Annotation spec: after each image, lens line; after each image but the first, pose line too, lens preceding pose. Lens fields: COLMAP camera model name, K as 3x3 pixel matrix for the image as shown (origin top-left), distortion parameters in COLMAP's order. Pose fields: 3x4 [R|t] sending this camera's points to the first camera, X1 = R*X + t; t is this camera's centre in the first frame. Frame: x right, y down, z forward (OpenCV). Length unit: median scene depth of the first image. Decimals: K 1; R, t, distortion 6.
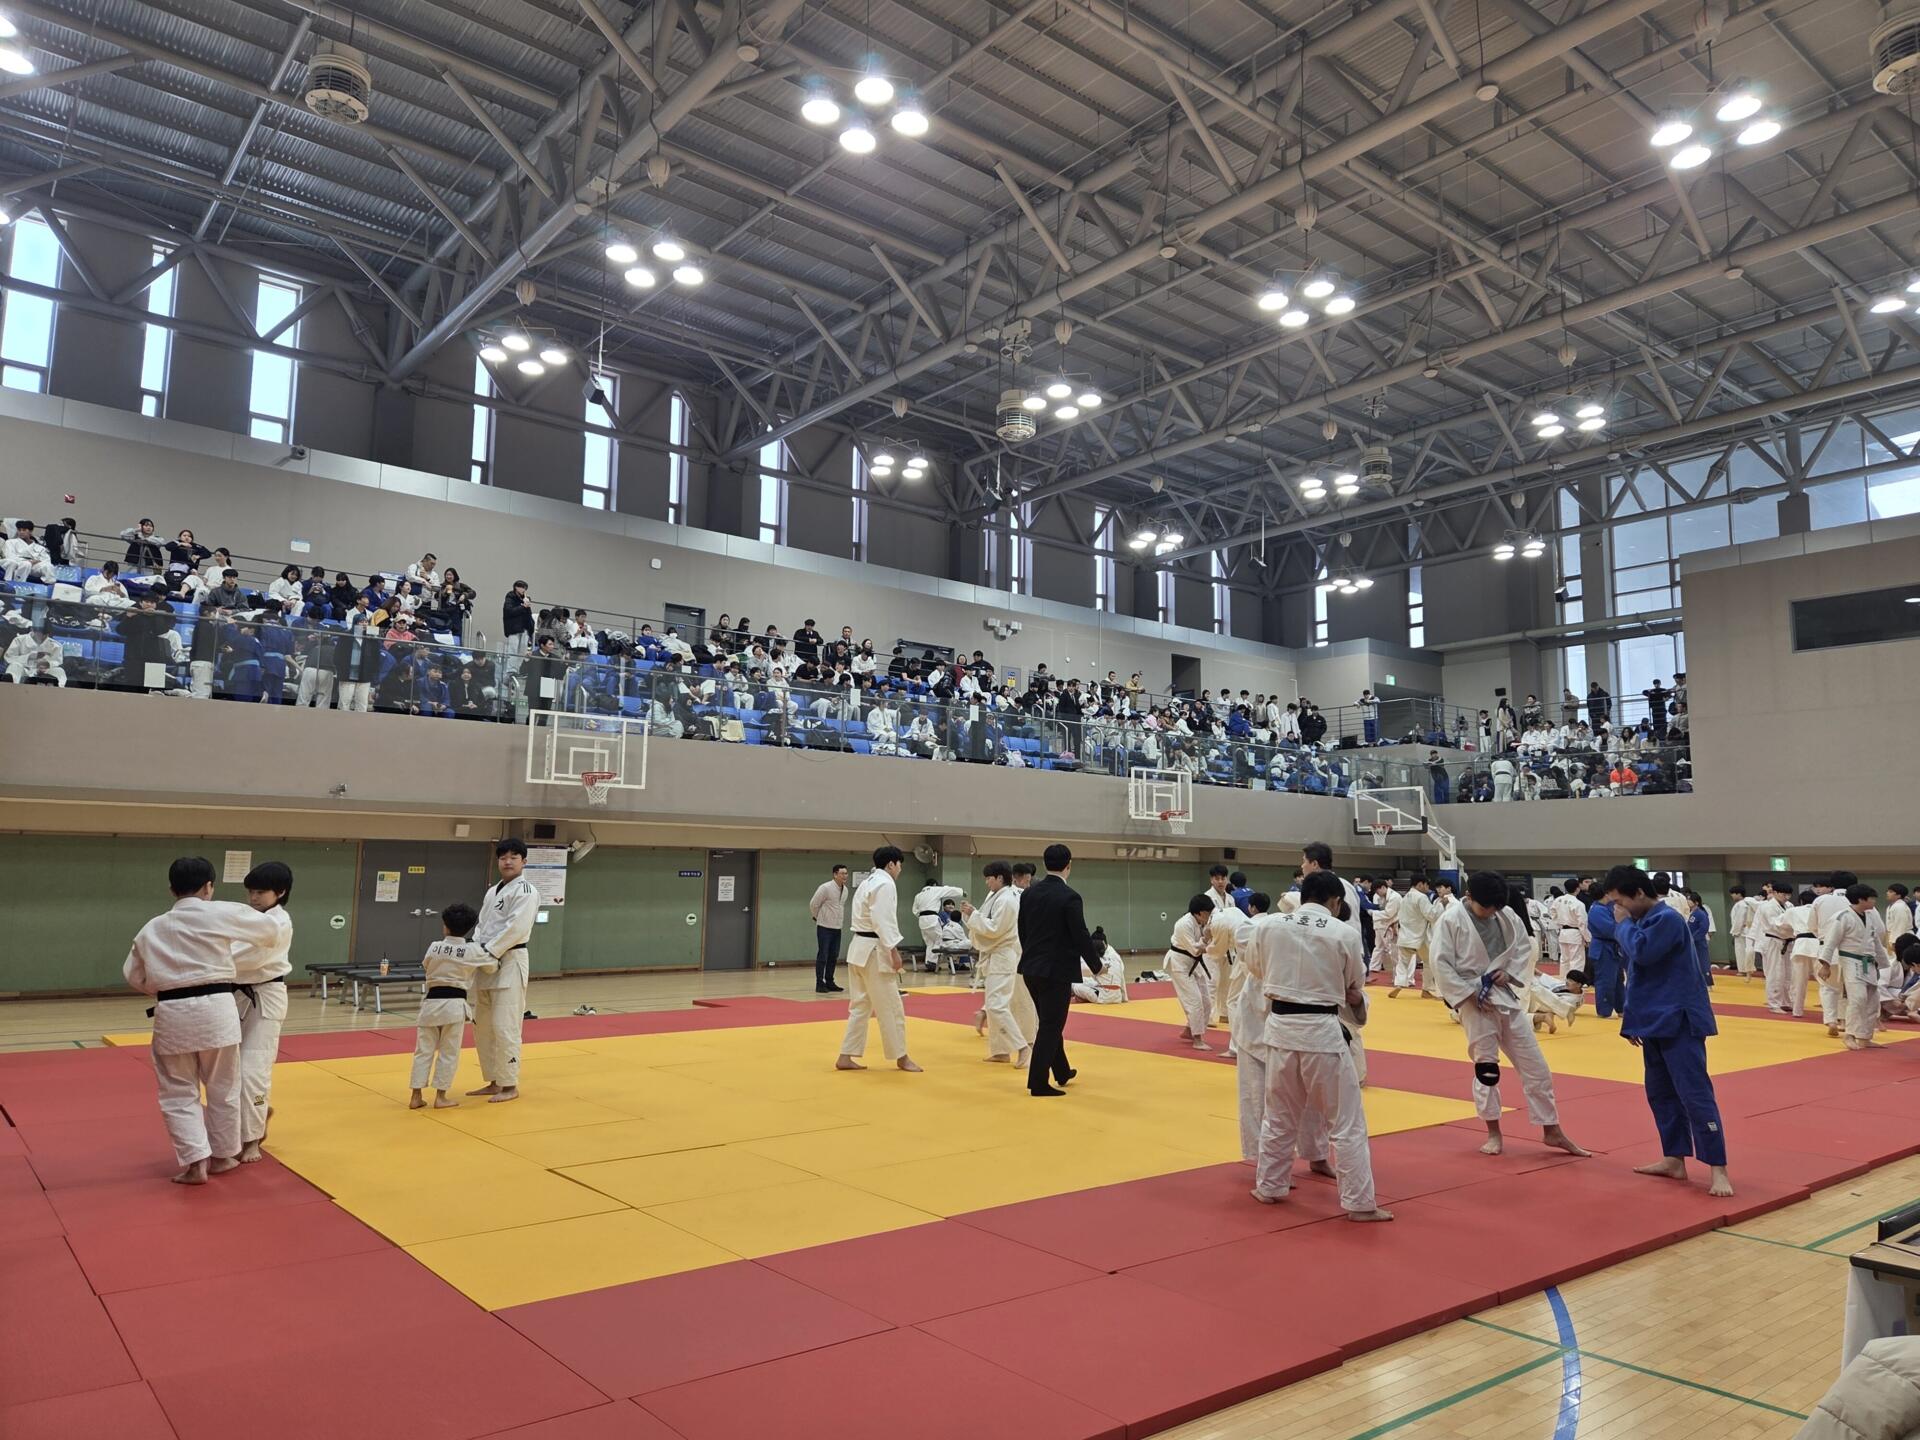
lens RADIAL K [[1280.8, 0, 958.9], [0, 1280.8, 683.8], [0, 0, 1]] dist [0.068728, 0.000490]
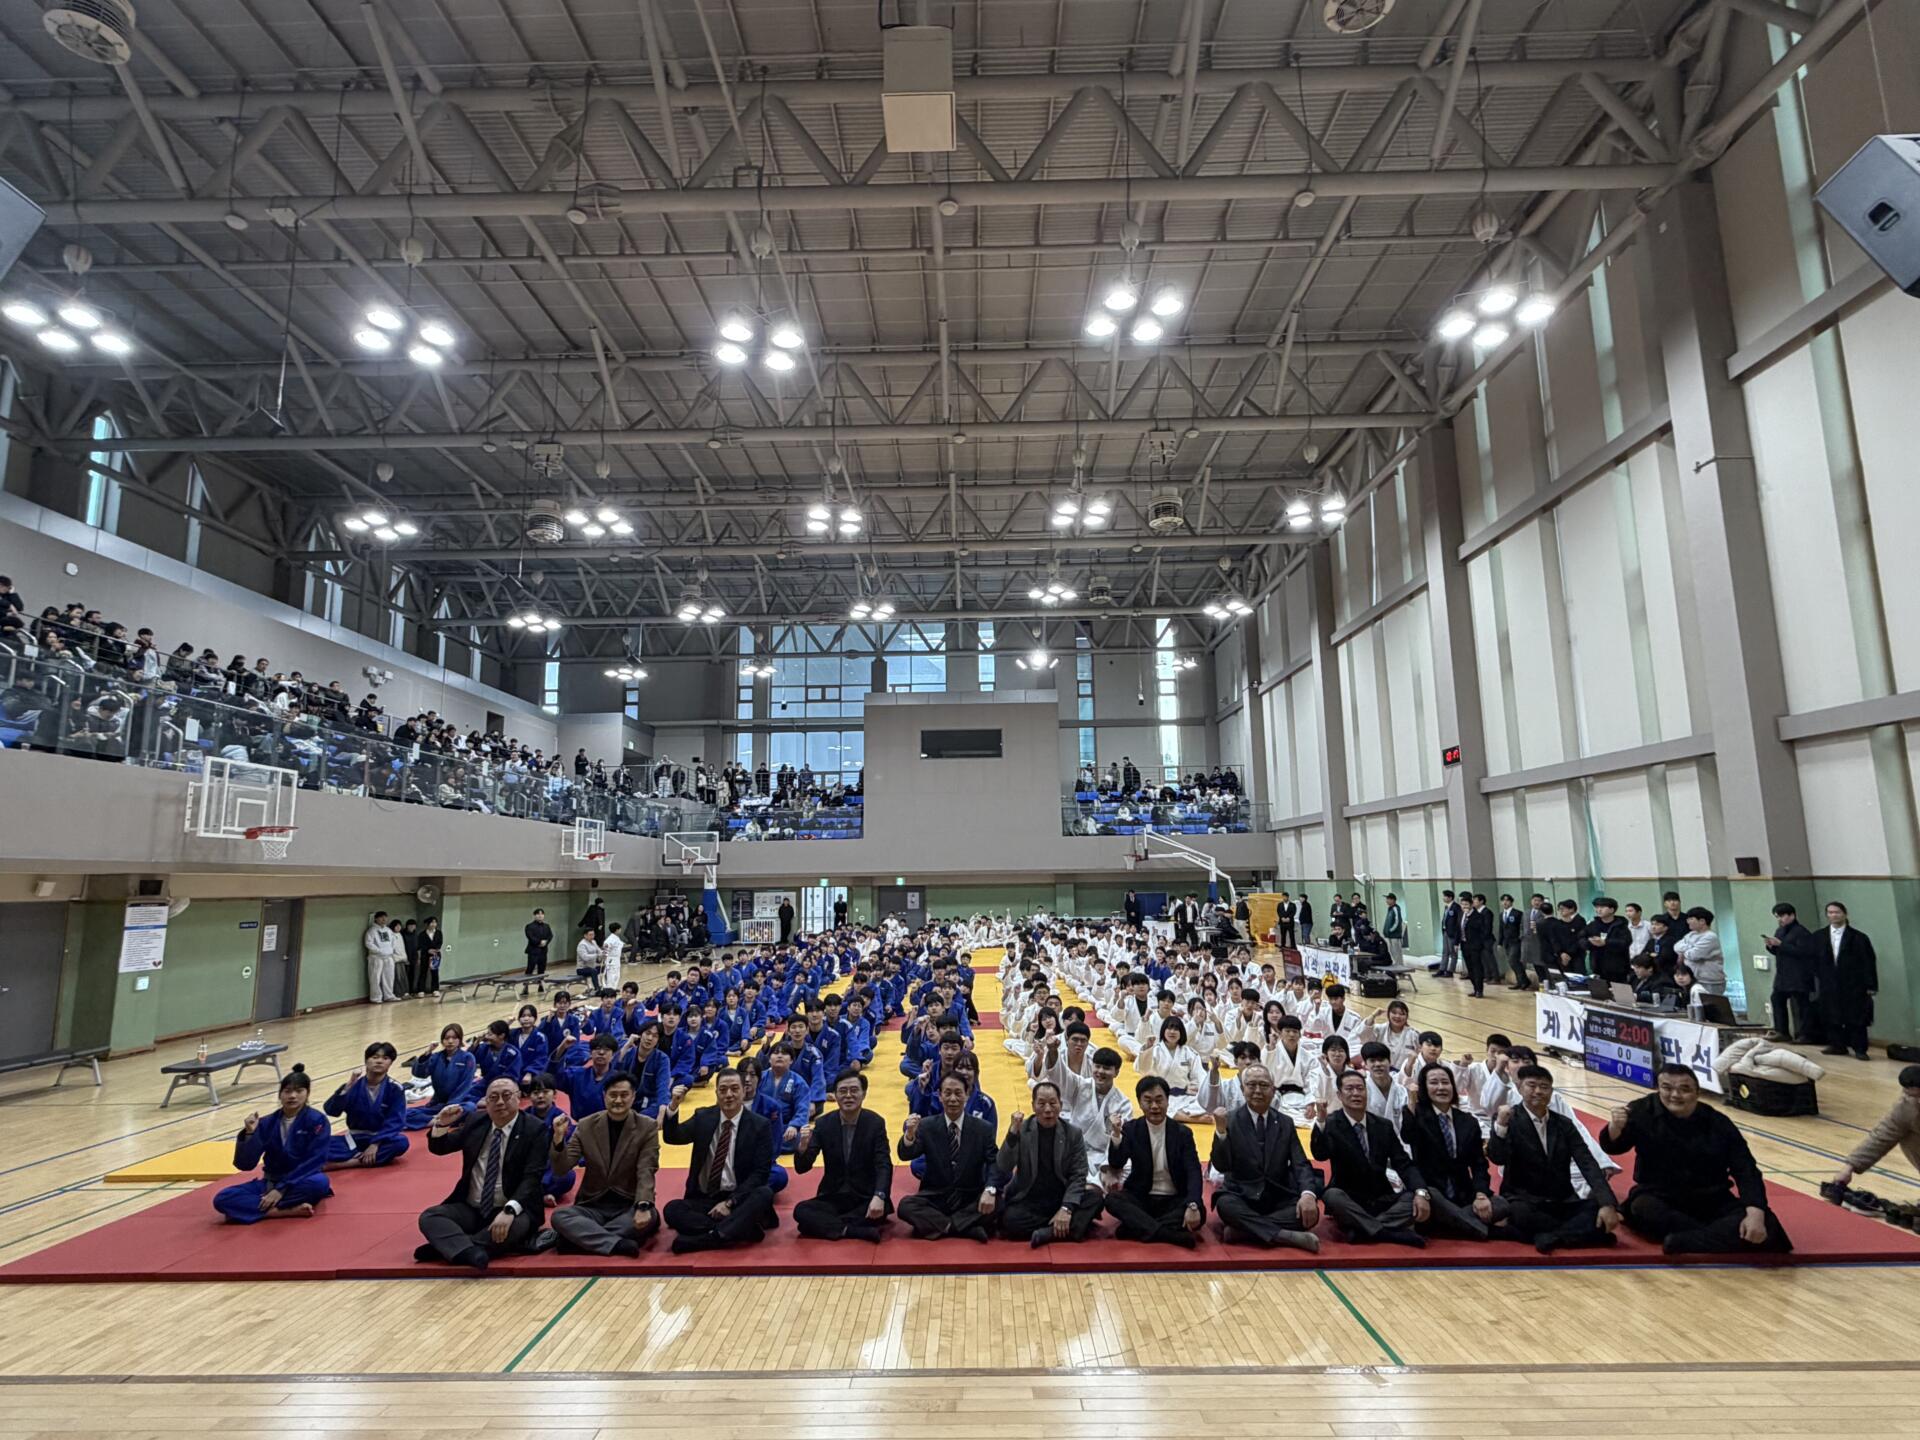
lens RADIAL K [[1003.7, 0, 960.0], [0, 1003.7, 720.0], [0, 0, 1]] dist [0.000293, 0.000168]
pose [[0.645243, 0.102417, 0.757082, -0.430989], [-0.097448, 0.993912, -0.051403, -0.016482], [-0.757737, -0.040608, 0.651295, 0.114727]]
